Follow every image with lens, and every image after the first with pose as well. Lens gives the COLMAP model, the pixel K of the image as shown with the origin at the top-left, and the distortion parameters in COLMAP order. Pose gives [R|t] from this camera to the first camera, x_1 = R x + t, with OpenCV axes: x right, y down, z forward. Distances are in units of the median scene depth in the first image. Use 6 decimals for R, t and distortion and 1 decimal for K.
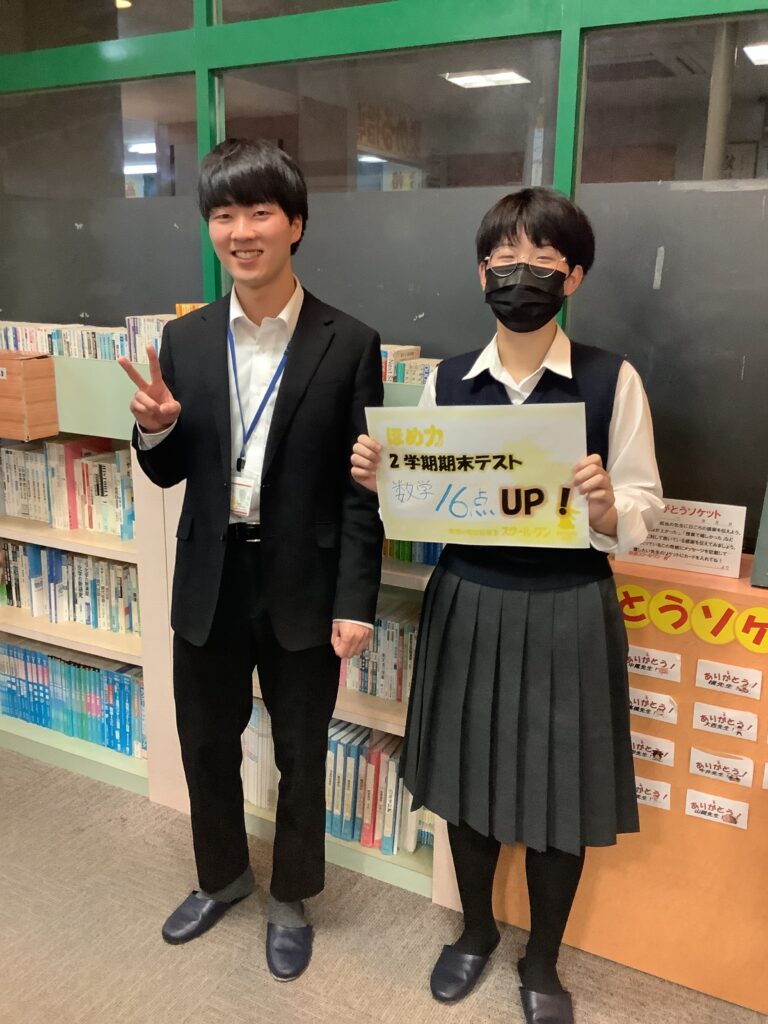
lens RADIAL K [[913.3, 0, 381.1], [0, 913.3, 507.1], [0, 0, 1]] dist [0.015587, -0.027518]
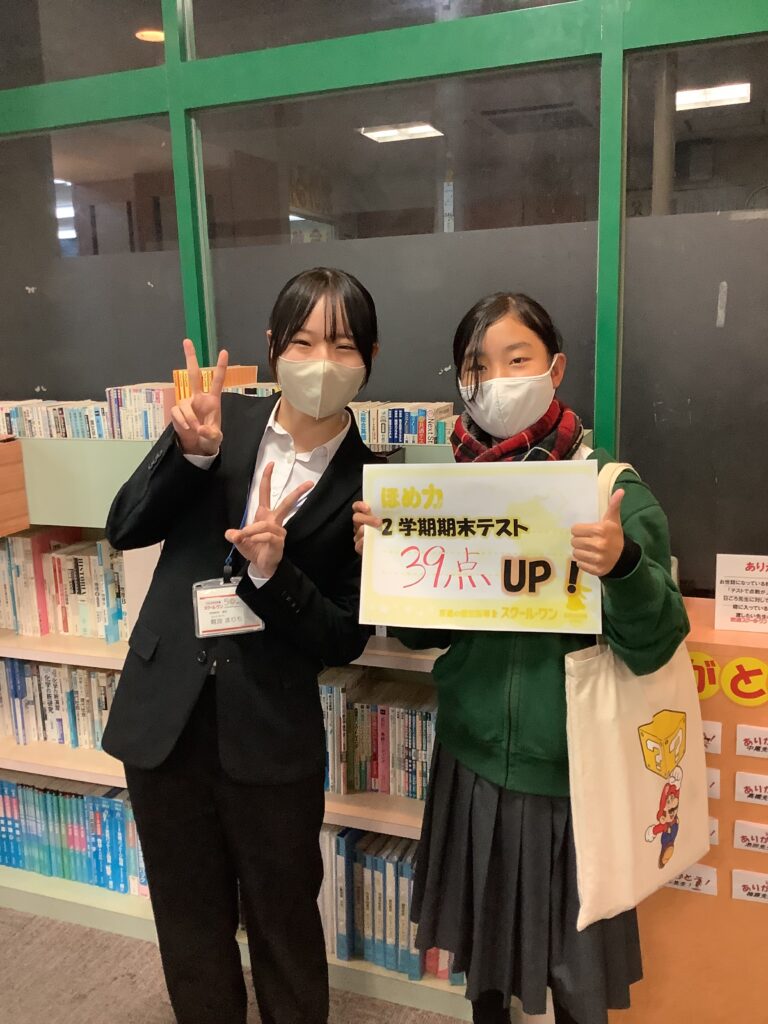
lens RADIAL K [[913.3, 0, 373.9], [0, 913.3, 511.1], [0, 0, 1]] dist [0.015587, -0.027518]
pose [[0.991519, -0.067283, 0.111186, -0.115925], [0.073444, 0.995928, -0.052275, -0.024055], [-0.107216, 0.059998, 0.992424, 0.102728]]
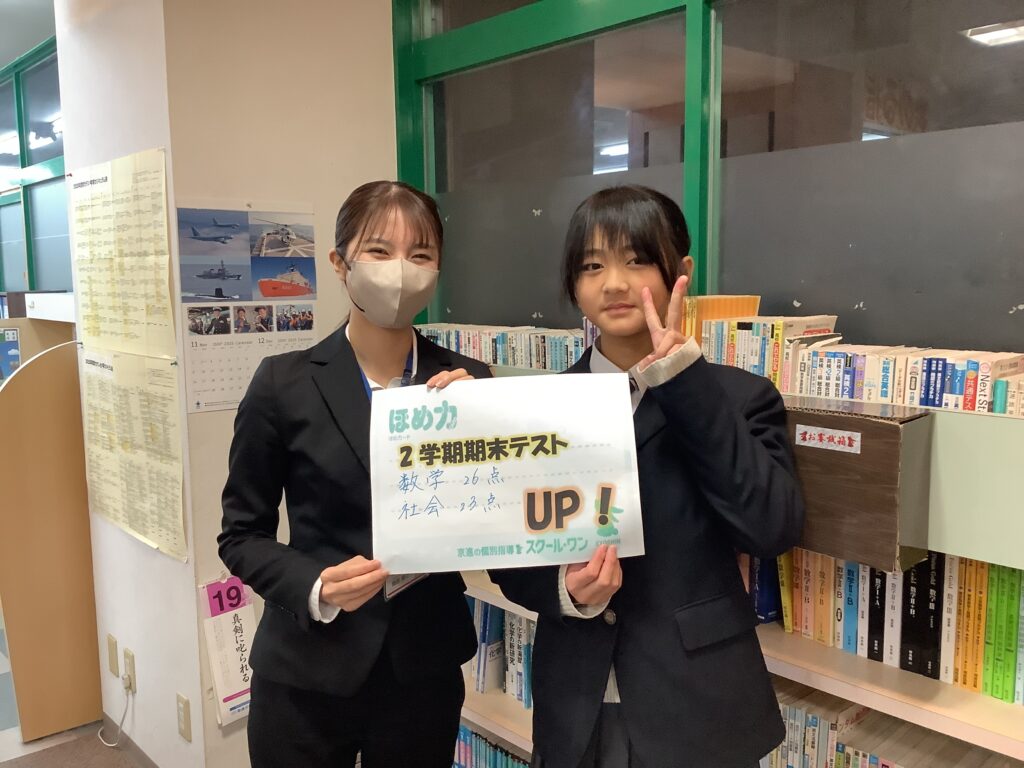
lens RADIAL K [[913.3, 0, 516.4], [0, 913.3, 392.1], [0, 0, 1]] dist [0.015587, -0.027518]
pose [[0.939675, 0.015581, -0.341713, -0.060062], [-0.057128, 0.992080, -0.111861, -0.048114], [0.337264, 0.124634, 0.933123, 0.236397]]
